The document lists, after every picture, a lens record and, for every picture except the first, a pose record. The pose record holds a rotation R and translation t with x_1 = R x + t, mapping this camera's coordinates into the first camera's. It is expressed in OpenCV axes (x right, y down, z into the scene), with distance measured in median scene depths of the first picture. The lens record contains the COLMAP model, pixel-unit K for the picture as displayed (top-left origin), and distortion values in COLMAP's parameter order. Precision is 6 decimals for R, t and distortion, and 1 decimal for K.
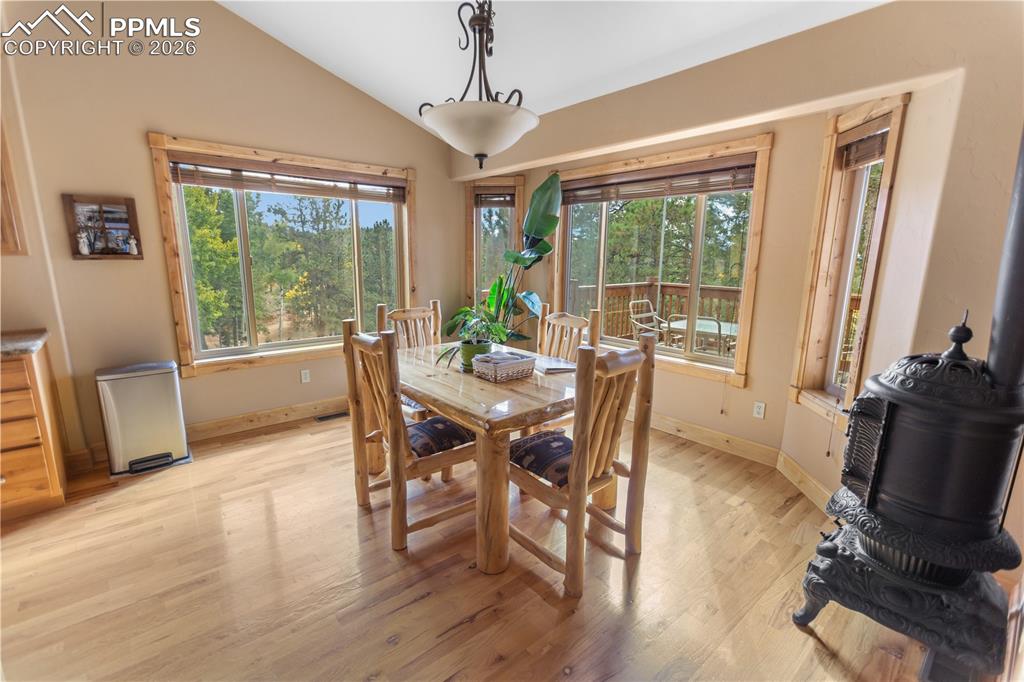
lens RADIAL K [[450.5, 0, 510.5], [0, 450.5, 341.9], [0, 0, 1]] dist [0.003720, 0.001848]
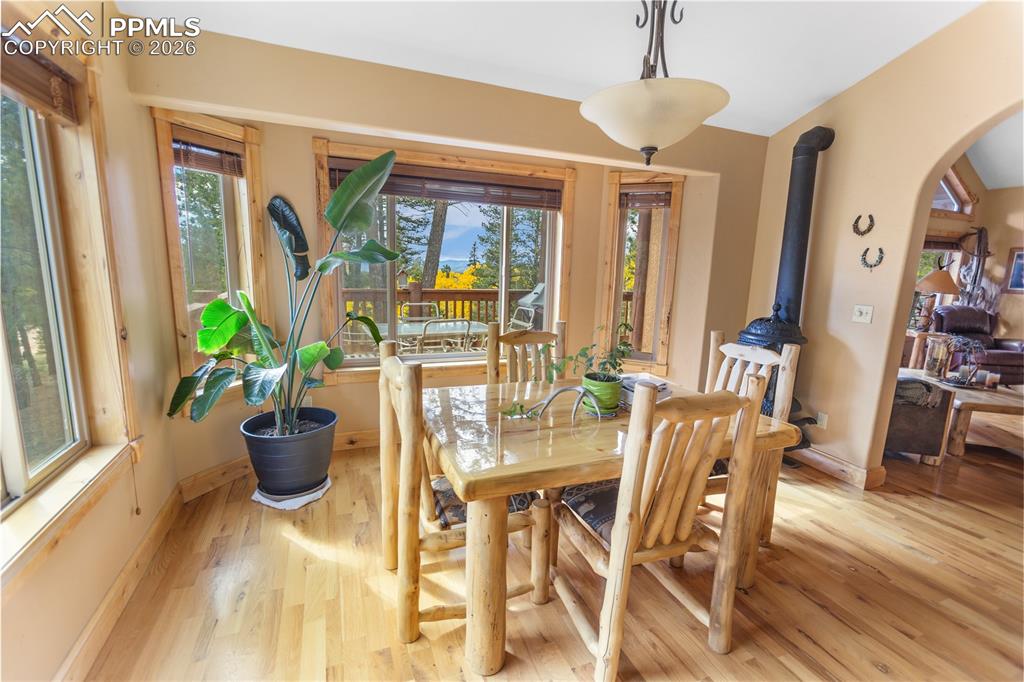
lens RADIAL K [[450.5, 0, 512.9], [0, 450.5, 347.9], [0, 0, 1]] dist [0.003720, 0.001848]
pose [[0.313210, -0.183576, 0.931772, -0.743045], [0.156079, 0.977748, 0.140170, -0.167065], [-0.936770, 0.101527, 0.334893, 0.762349]]
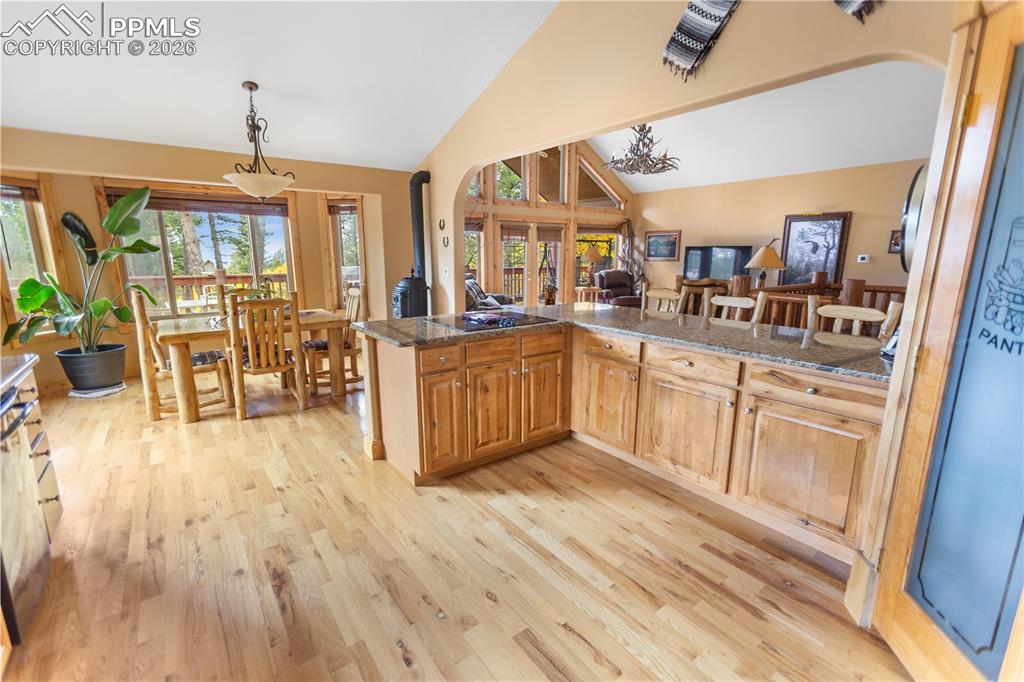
lens RADIAL K [[450.5, 0, 510.7], [0, 450.5, 347.1], [0, 0, 1]] dist [0.003720, 0.001848]
pose [[0.067025, -0.221604, 0.972831, -1.465600], [0.194436, 0.959231, 0.205110, -0.008508], [-0.978623, 0.175406, 0.107380, -0.062280]]
